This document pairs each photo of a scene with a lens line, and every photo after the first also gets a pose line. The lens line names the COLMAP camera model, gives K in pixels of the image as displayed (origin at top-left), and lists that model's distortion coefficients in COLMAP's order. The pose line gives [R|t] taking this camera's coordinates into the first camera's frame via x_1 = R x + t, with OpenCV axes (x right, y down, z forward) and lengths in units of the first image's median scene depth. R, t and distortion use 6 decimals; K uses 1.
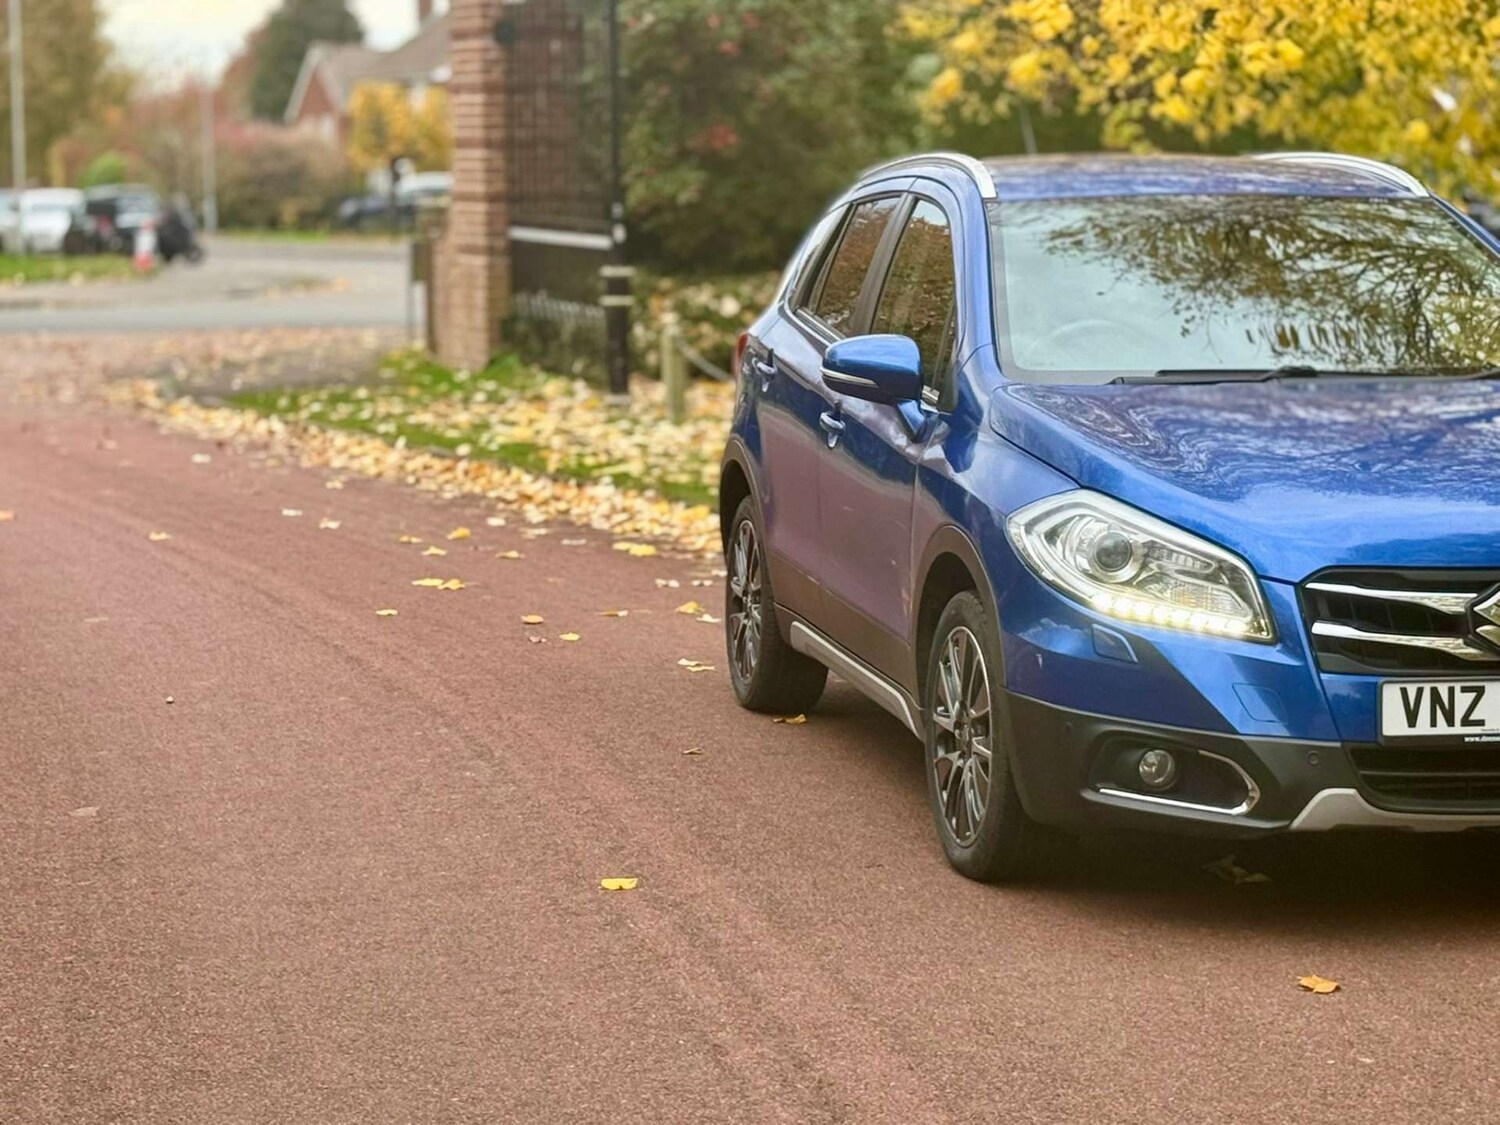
lens RADIAL K [[3566.4, 0, 750.7], [0, 3566.4, 558.5], [0, 0, 1]] dist [0.152185, 0.000000]
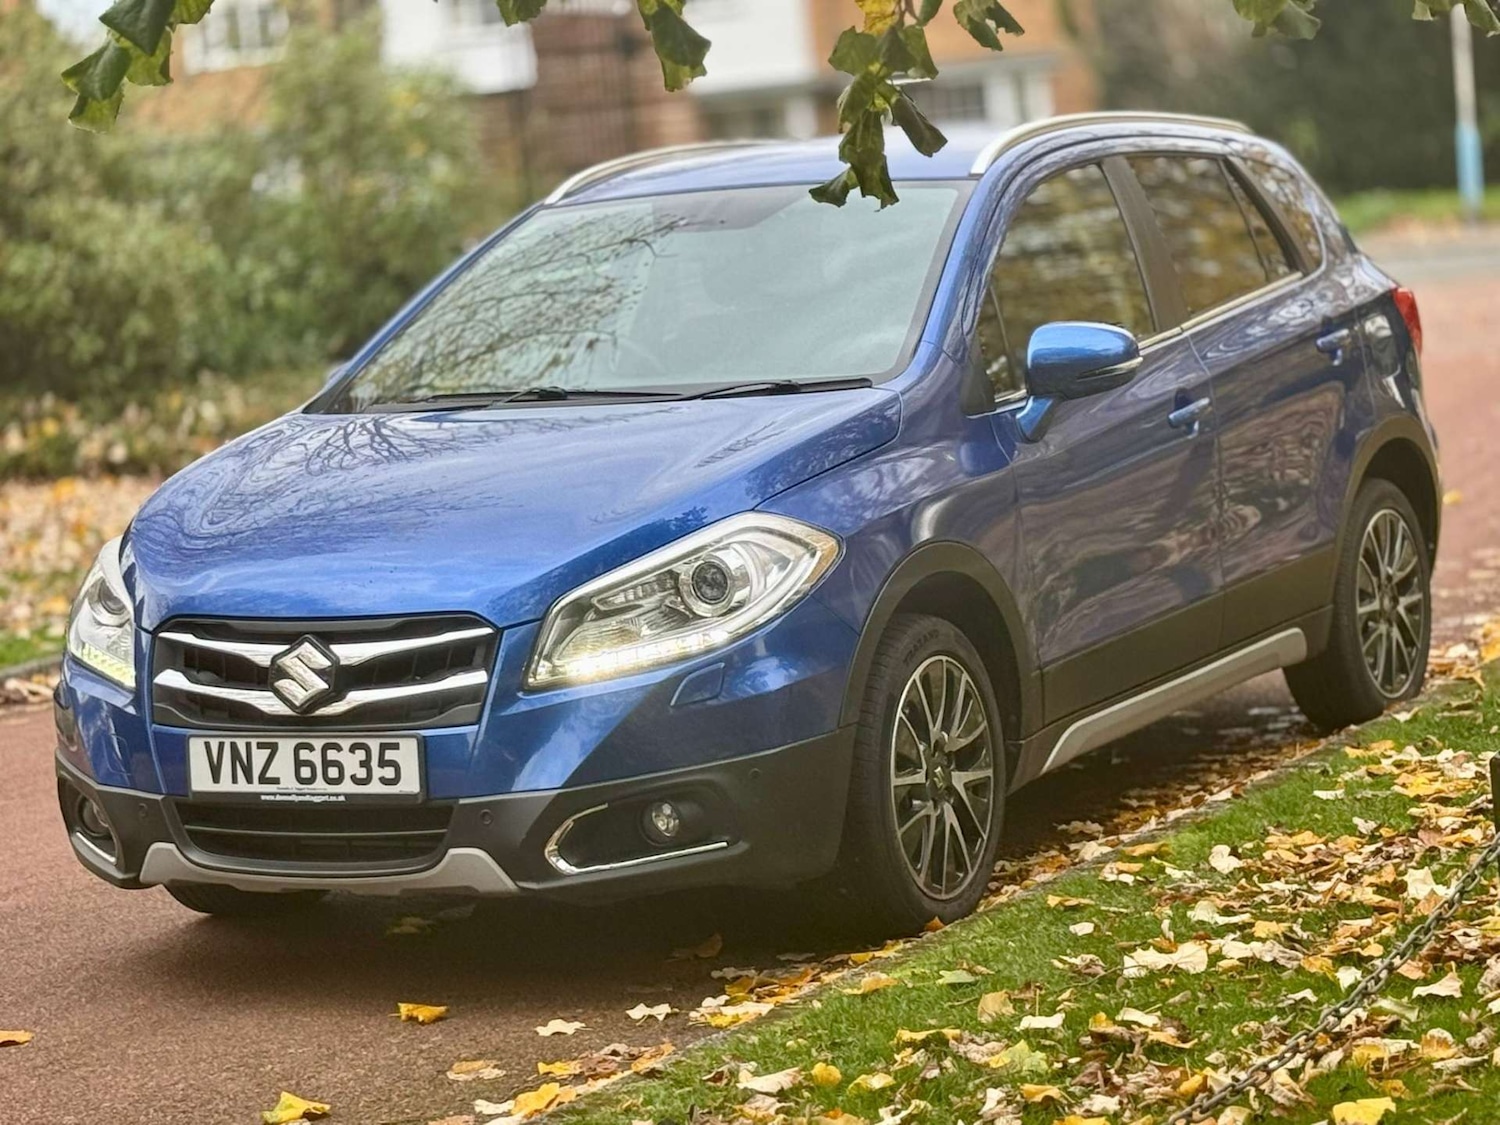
lens RADIAL K [[3968.3, 0, 749.1], [0, 3968.3, 560.8], [0, 0, 1]] dist [0.138531, 0.000000]
pose [[0.768758, 0.004578, -0.639524, 0.979764], [0.011401, 0.999717, 0.020861, -0.033637], [0.639438, -0.023328, 0.768488, 0.266551]]
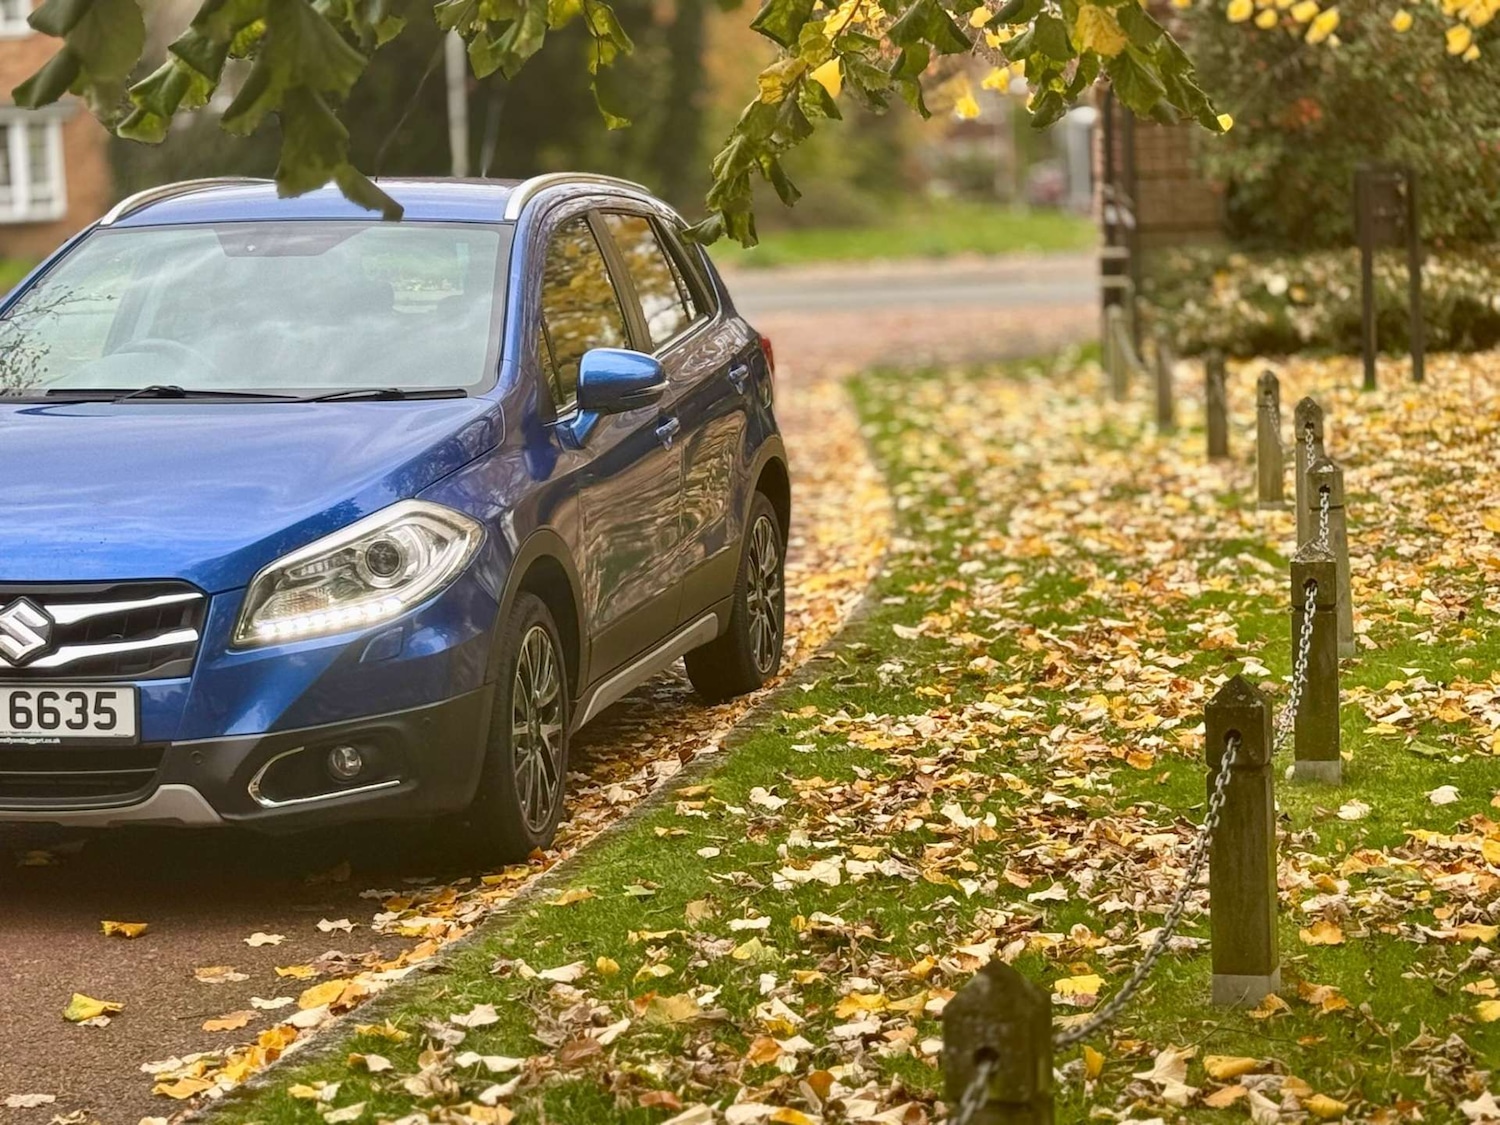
lens RADIAL K [[3566.4, 0, 754.7], [0, 3566.4, 557.2], [0, 0, 1]] dist [0.152185, 0.000000]
pose [[0.920637, 0.022363, -0.389780, 0.835986], [-0.017706, 0.999723, 0.015538, -0.025680], [0.390019, -0.007404, 0.920777, 0.094756]]
